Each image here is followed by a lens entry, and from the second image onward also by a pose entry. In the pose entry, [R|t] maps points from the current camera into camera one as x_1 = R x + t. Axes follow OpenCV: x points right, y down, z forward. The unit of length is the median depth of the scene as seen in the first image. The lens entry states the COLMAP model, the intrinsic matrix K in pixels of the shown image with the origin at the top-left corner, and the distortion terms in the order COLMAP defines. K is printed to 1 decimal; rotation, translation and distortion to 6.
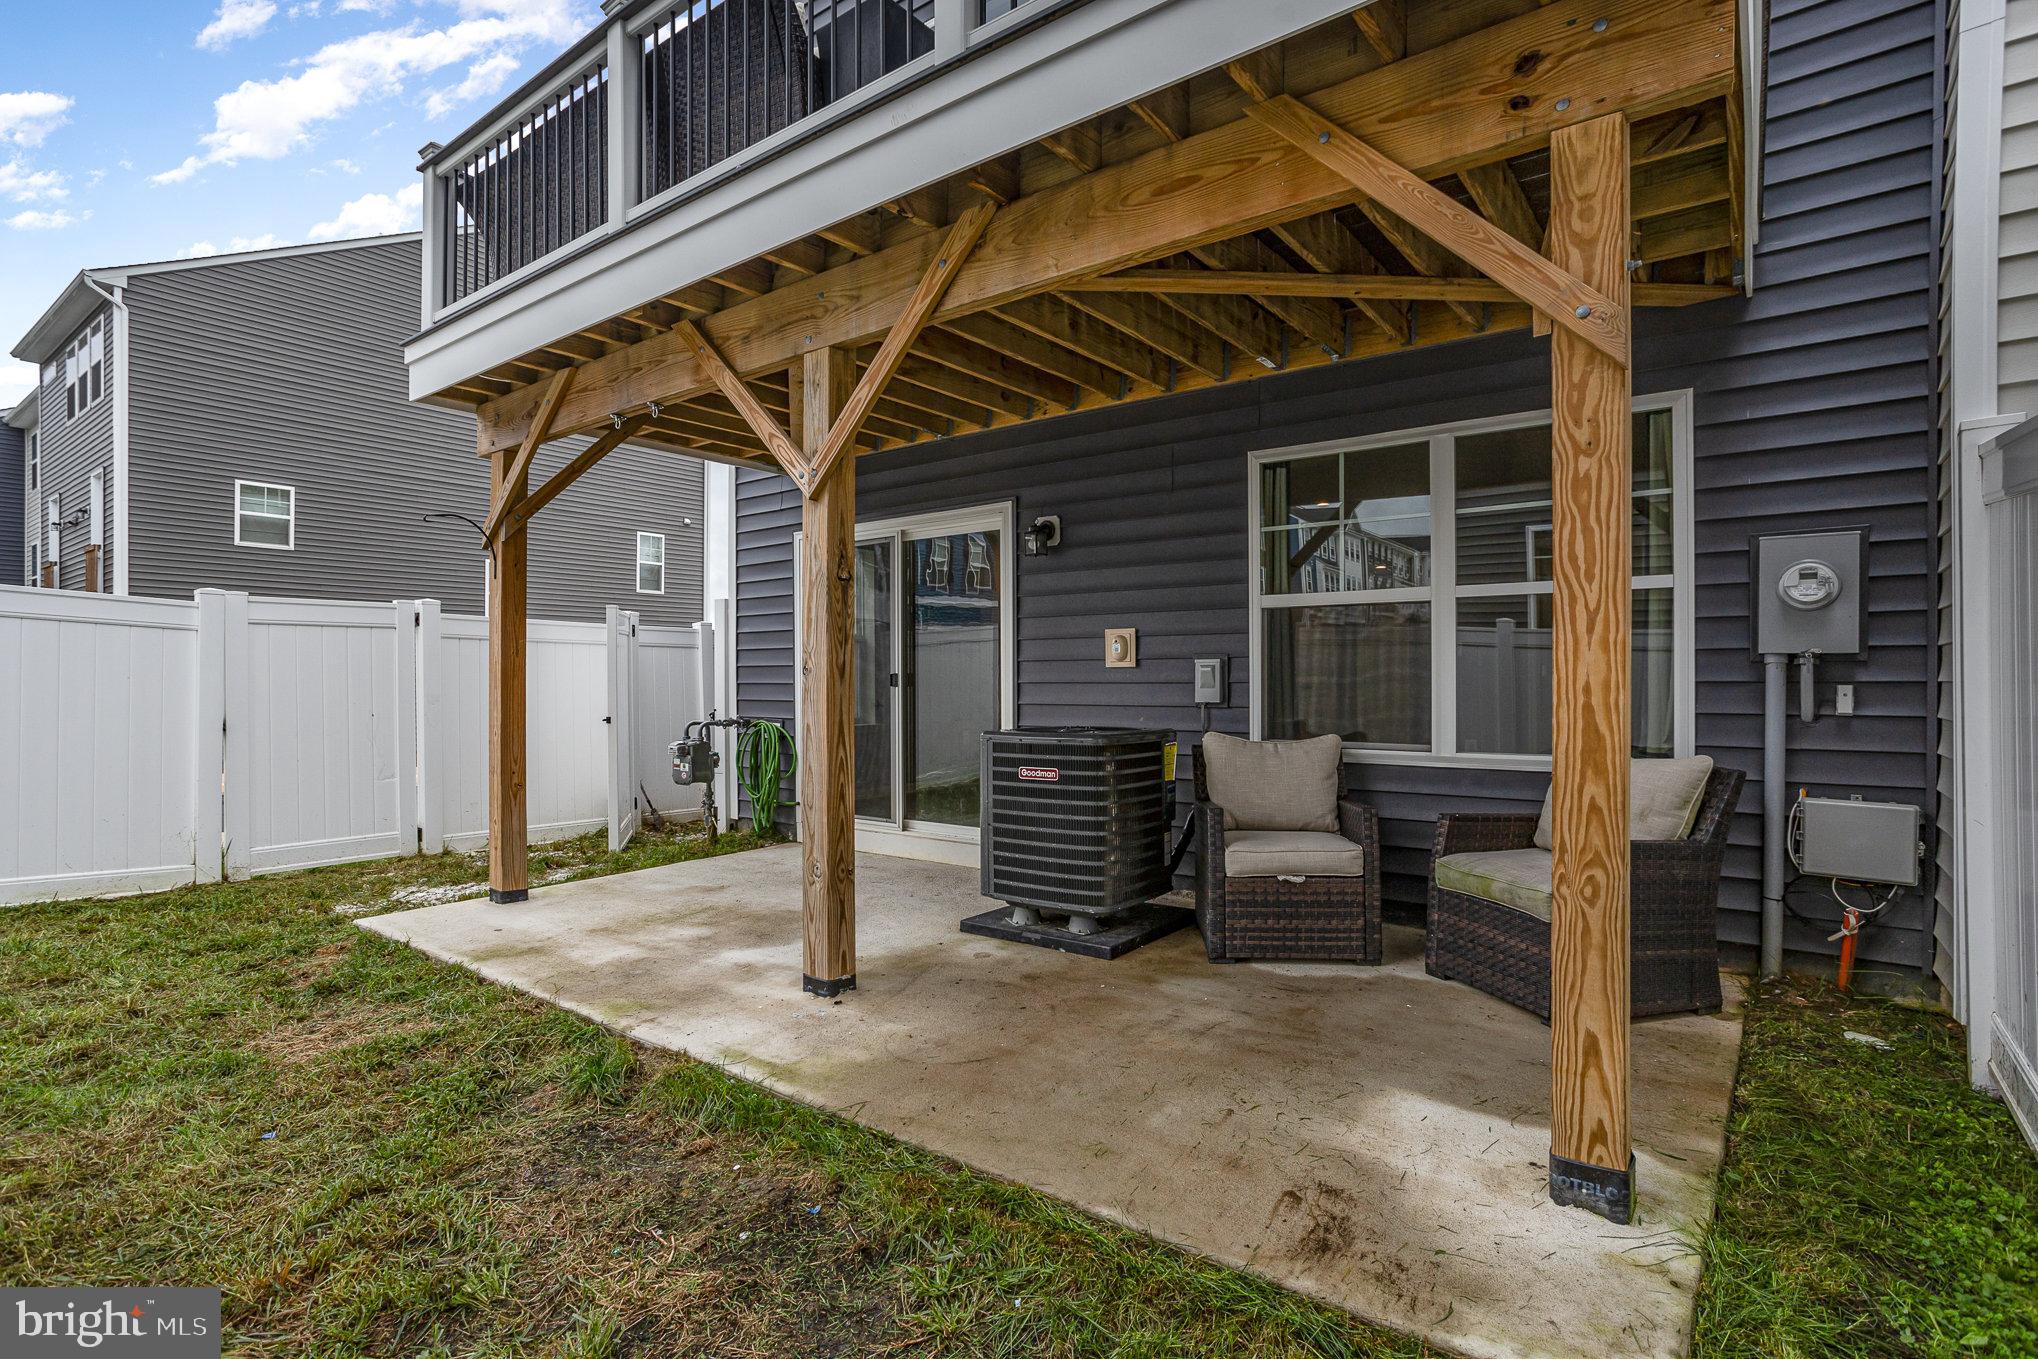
lens RADIAL K [[978.9, 0, 1010.3], [0, 978.9, 677.6], [0, 0, 1]] dist [0.001632, 0.000443]
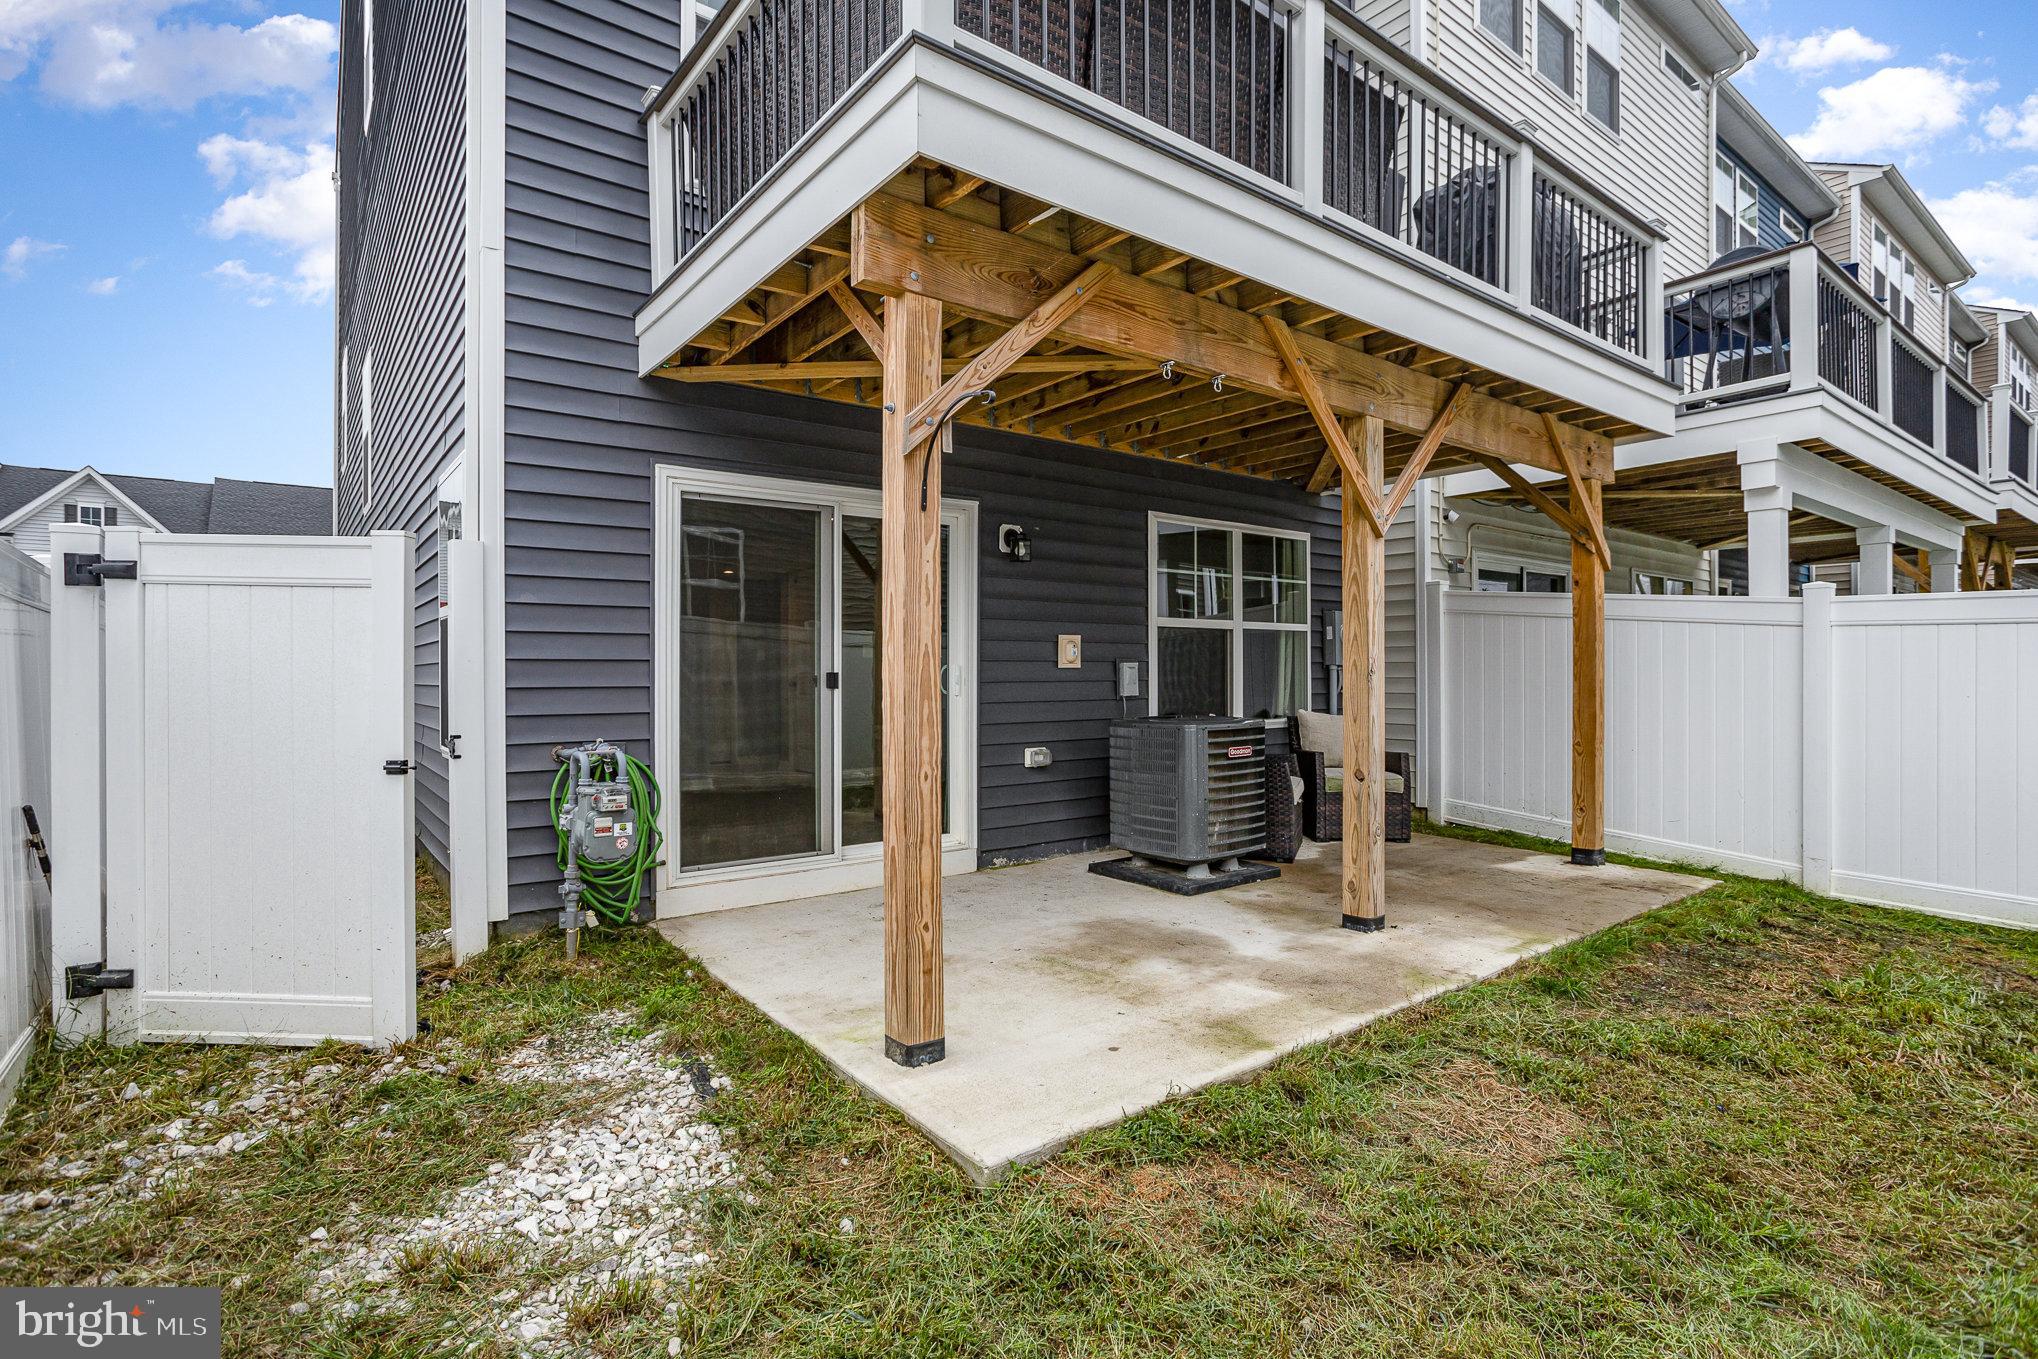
lens RADIAL K [[978.9, 0, 1010.3], [0, 978.9, 677.6], [0, 0, 1]] dist [0.001632, 0.000443]
pose [[0.249894, -0.007094, 0.968247, -1.308039], [-0.000158, 0.999973, 0.007367, -0.009443], [-0.968273, -0.001994, 0.249886, 0.974649]]
